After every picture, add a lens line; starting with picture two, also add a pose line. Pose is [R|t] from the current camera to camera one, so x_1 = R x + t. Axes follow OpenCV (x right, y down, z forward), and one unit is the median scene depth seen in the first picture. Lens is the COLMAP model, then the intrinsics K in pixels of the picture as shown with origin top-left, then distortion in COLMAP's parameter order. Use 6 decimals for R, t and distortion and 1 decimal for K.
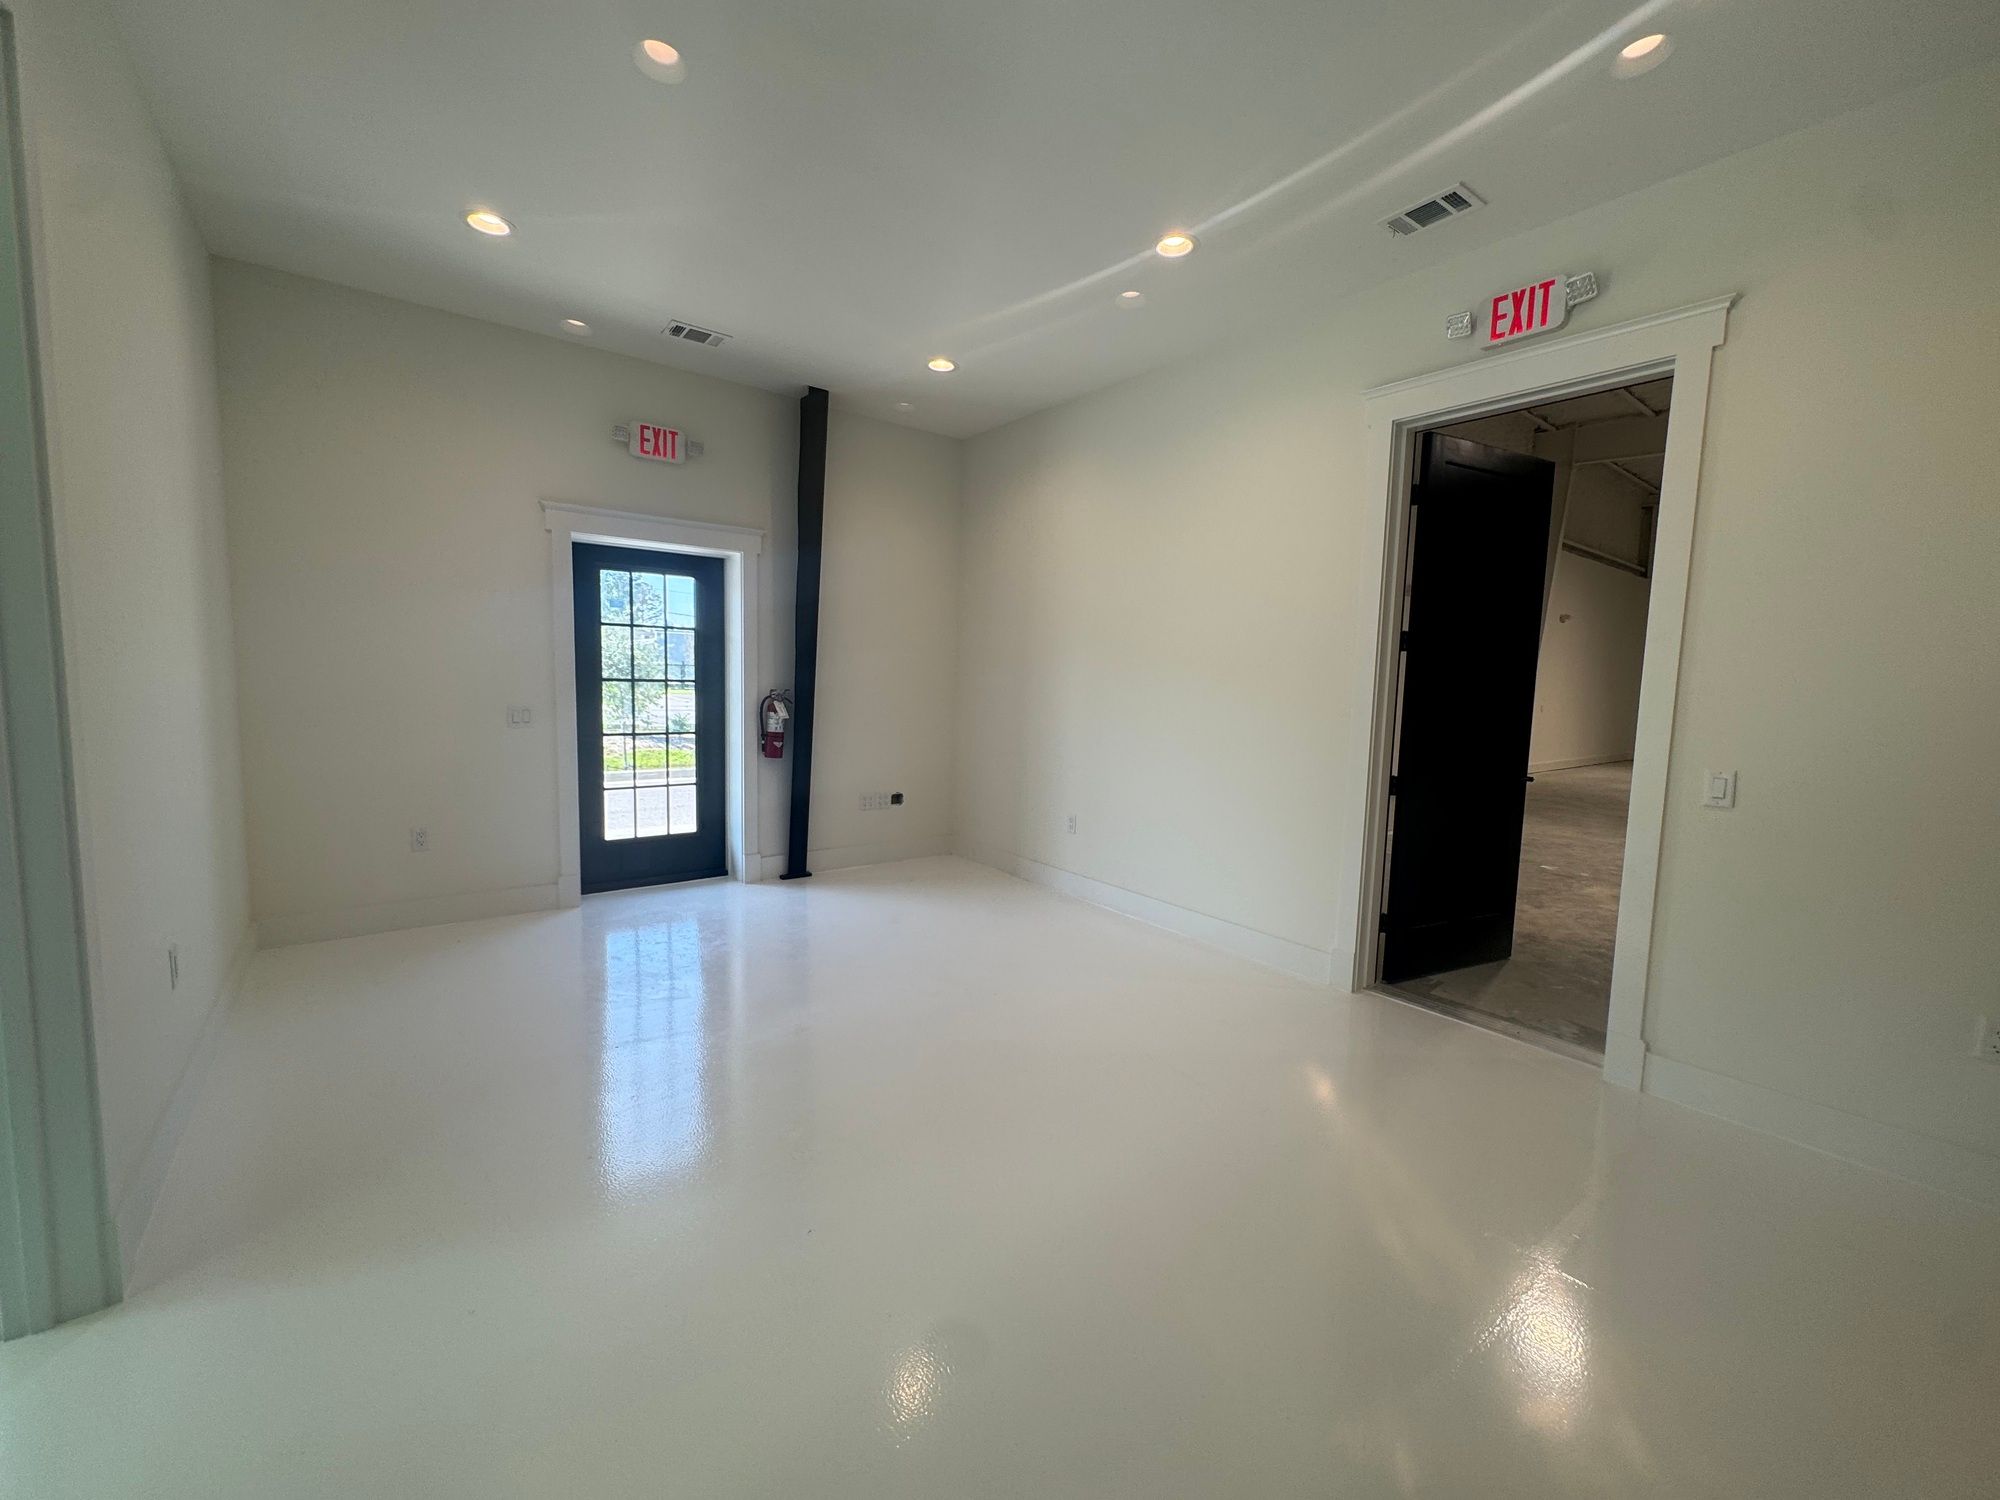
lens RADIAL K [[801.7, 0, 1000.0], [0, 801.7, 750.0], [0, 0, 1]] dist [0.000095, -0.000058]
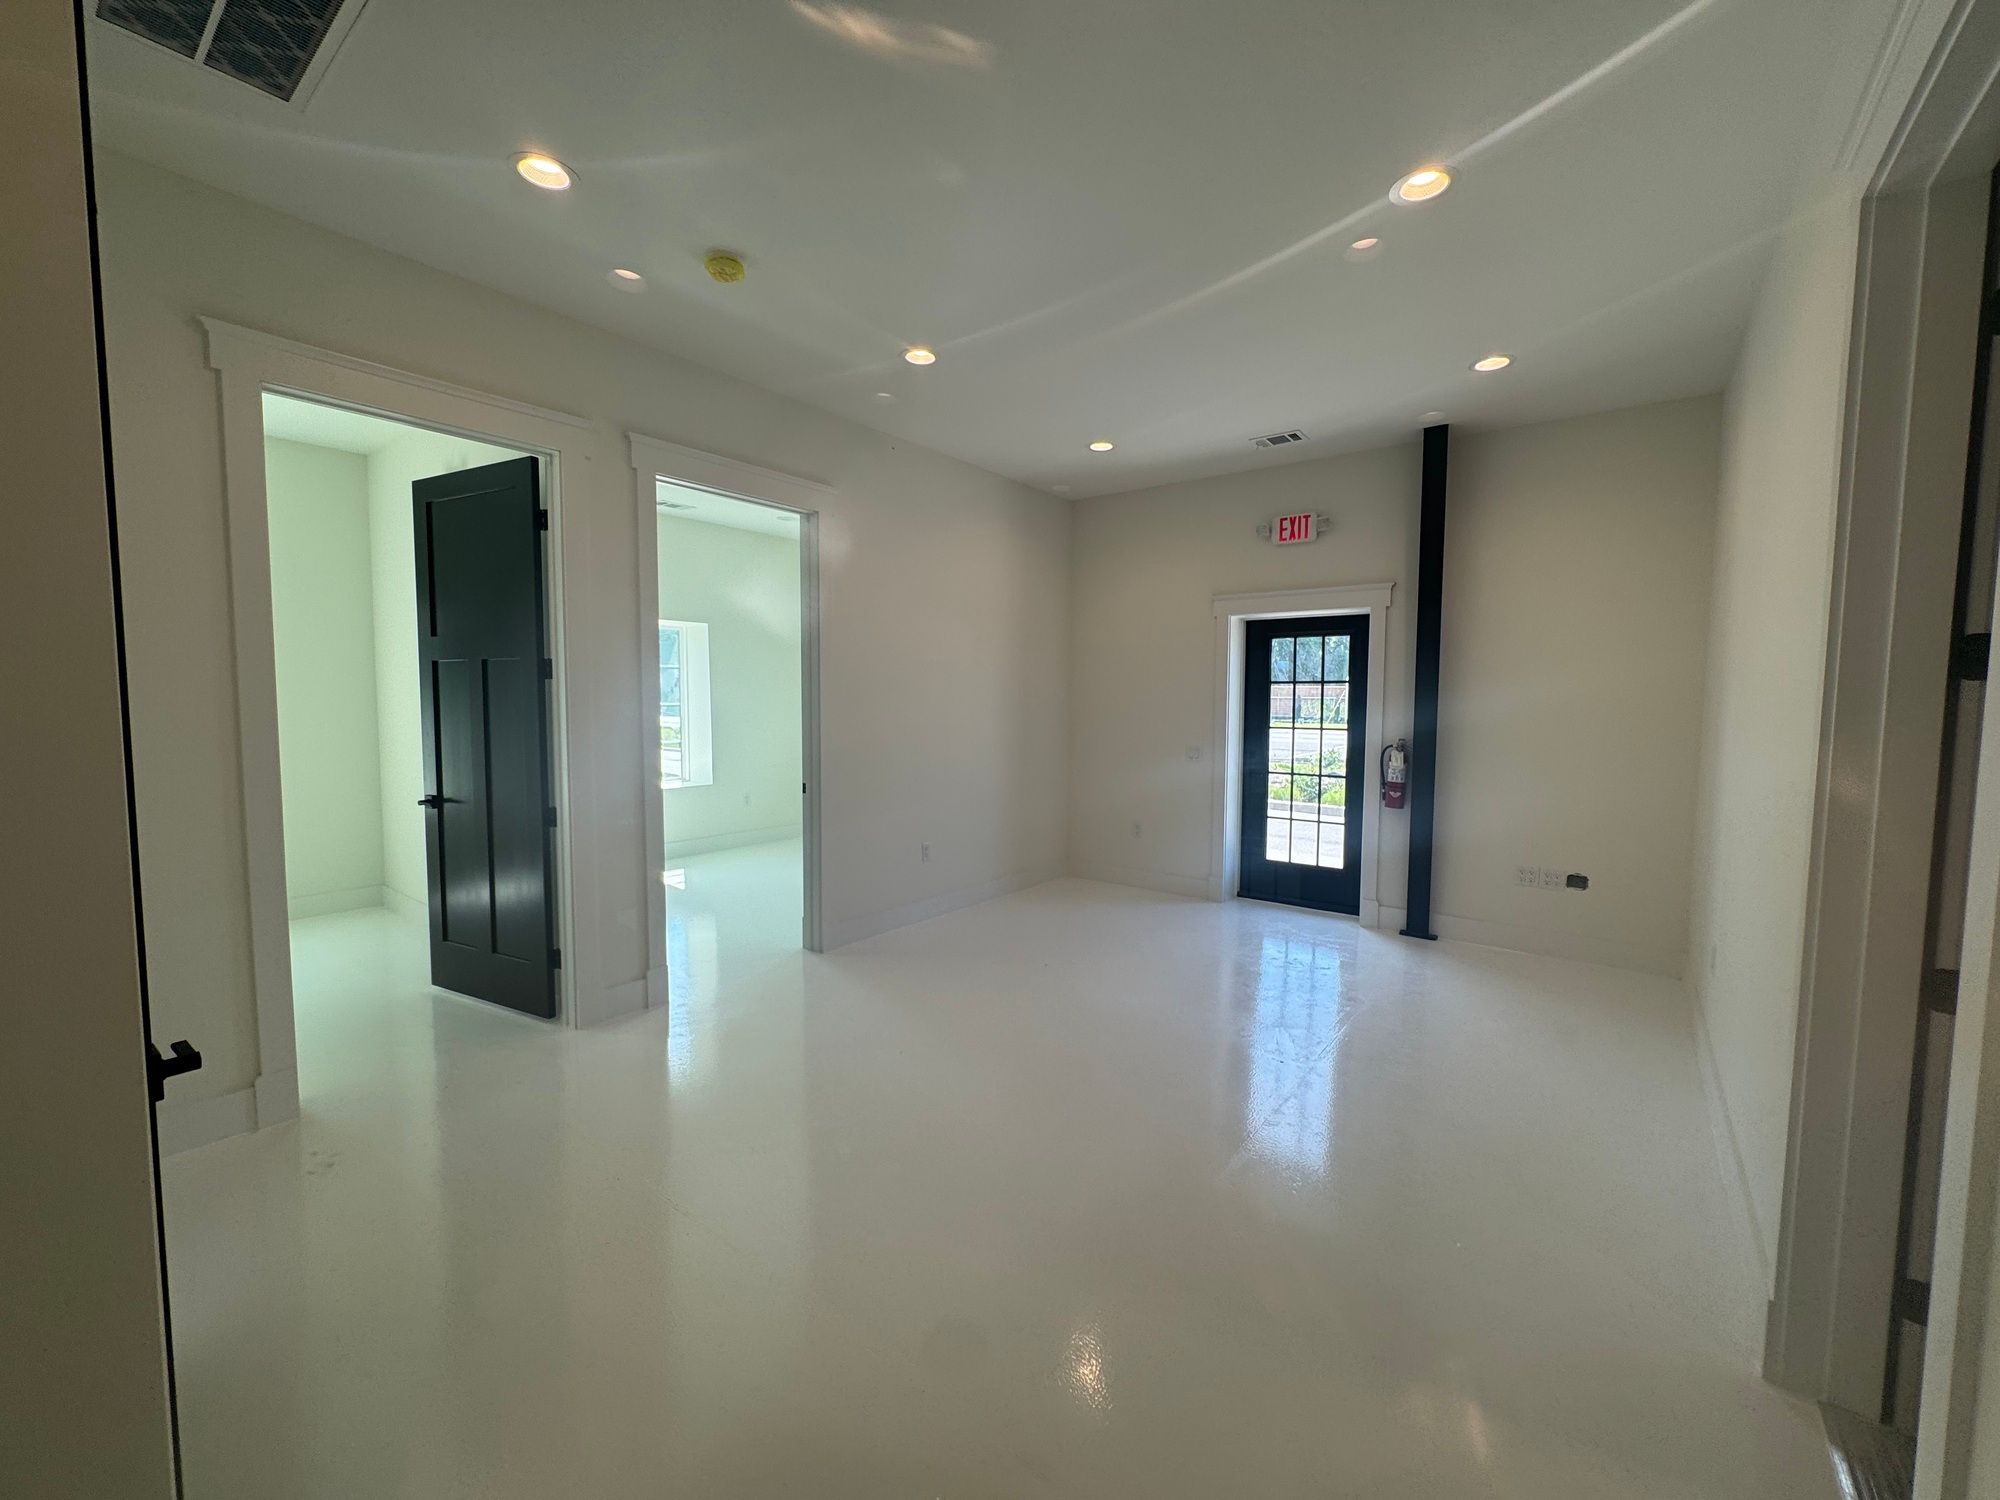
lens RADIAL K [[816.7, 0, 1000.0], [0, 816.7, 750.0], [0, 0, 1]] dist [-0.000716, -0.000298]
pose [[0.250787, 0.039081, -0.967253, 0.579988], [-0.089110, 0.995874, 0.017133, -0.036149], [0.963932, 0.081895, 0.253235, 0.274191]]
